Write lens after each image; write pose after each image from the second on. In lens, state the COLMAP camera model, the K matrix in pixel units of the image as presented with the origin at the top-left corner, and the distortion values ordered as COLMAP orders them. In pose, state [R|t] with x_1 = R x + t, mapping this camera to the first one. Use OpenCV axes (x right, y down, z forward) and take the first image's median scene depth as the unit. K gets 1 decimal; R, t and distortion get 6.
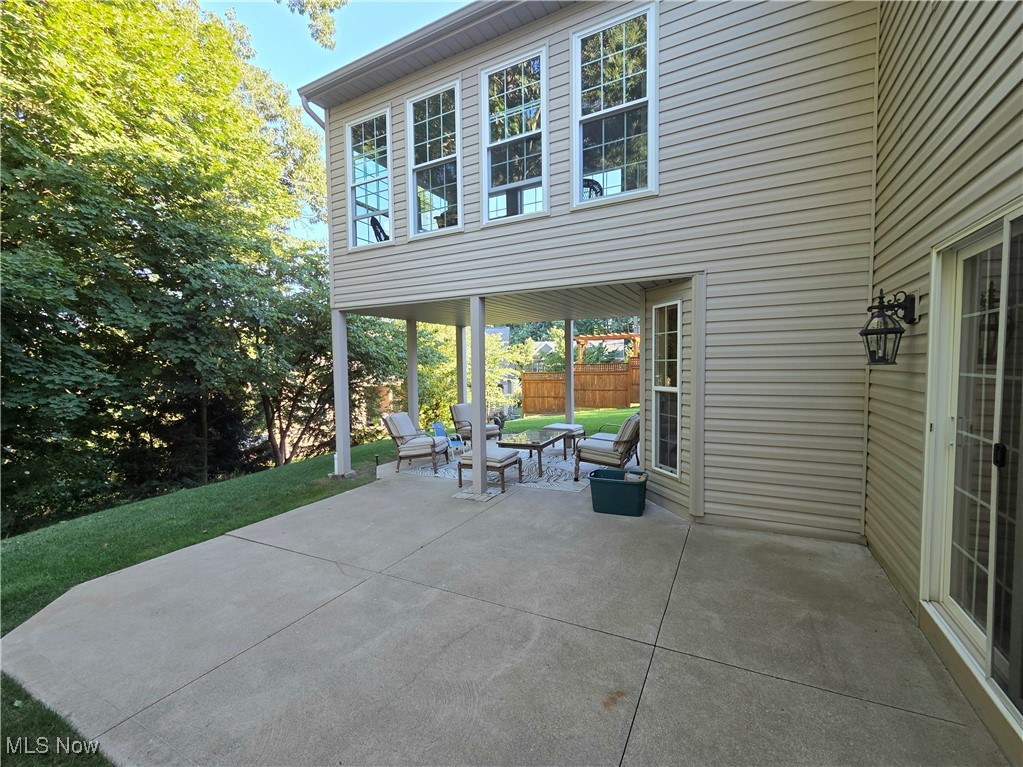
lens RADIAL K [[431.4, 0, 511.5], [0, 431.4, 383.5], [0, 0, 1]] dist [0.002178, -0.000175]
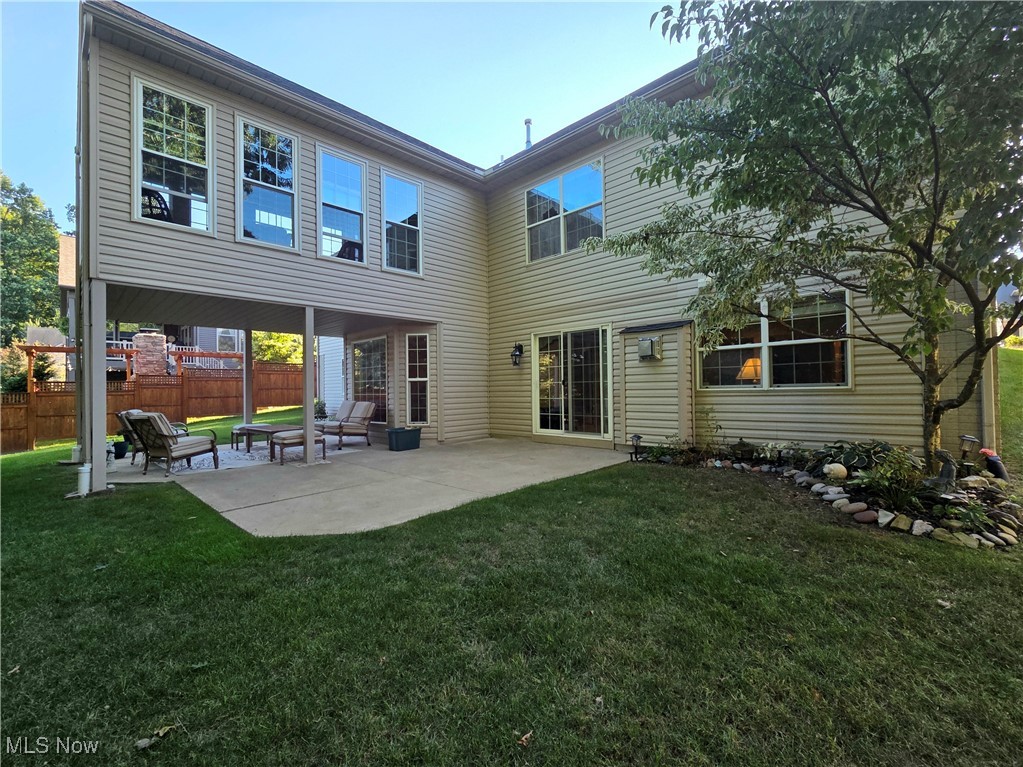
lens RADIAL K [[451.5, 0, 511.5], [0, 451.5, 383.5], [0, 0, 1]] dist [-0.000870, 0.000099]
pose [[0.277244, 0.024657, 0.960483, -1.404777], [0.056585, 0.997516, -0.041941, 0.135517], [-0.959132, 0.065977, 0.275160, 0.078502]]
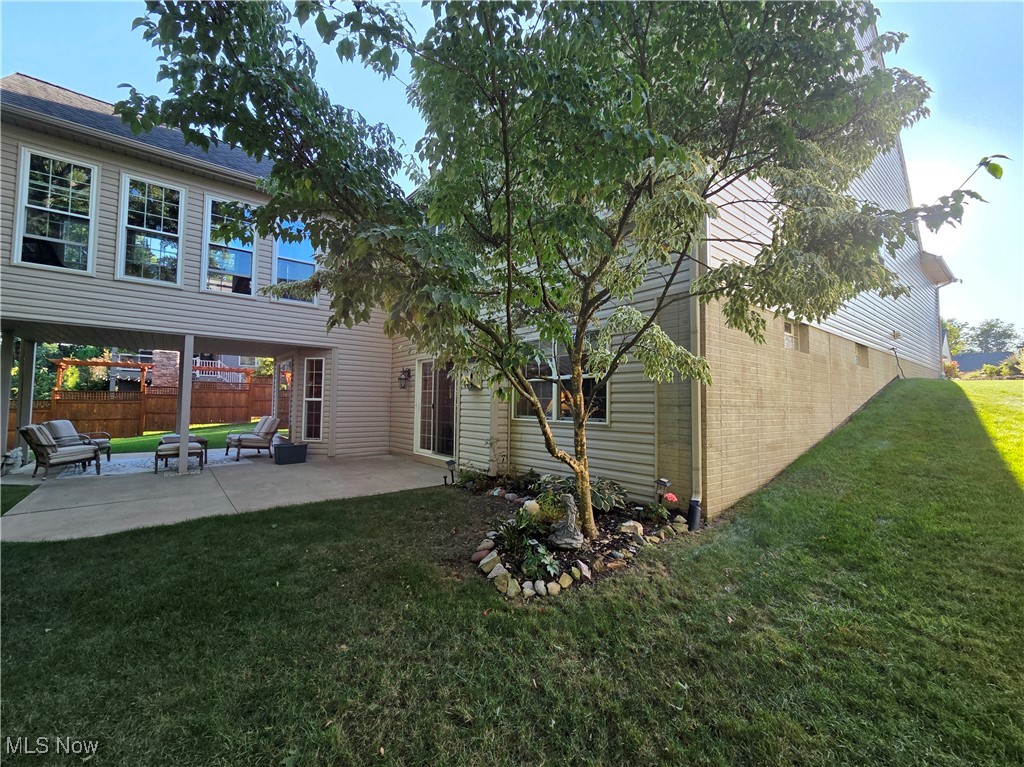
lens RADIAL K [[431.8, 0, 512.0], [0, 431.8, 383.5], [0, 0, 1]] dist [0.002178, -0.000175]
pose [[0.380042, 0.061749, 0.922906, -1.181589], [0.026452, 0.996636, -0.077575, 0.122259], [-0.924591, 0.053894, 0.377130, -0.647451]]
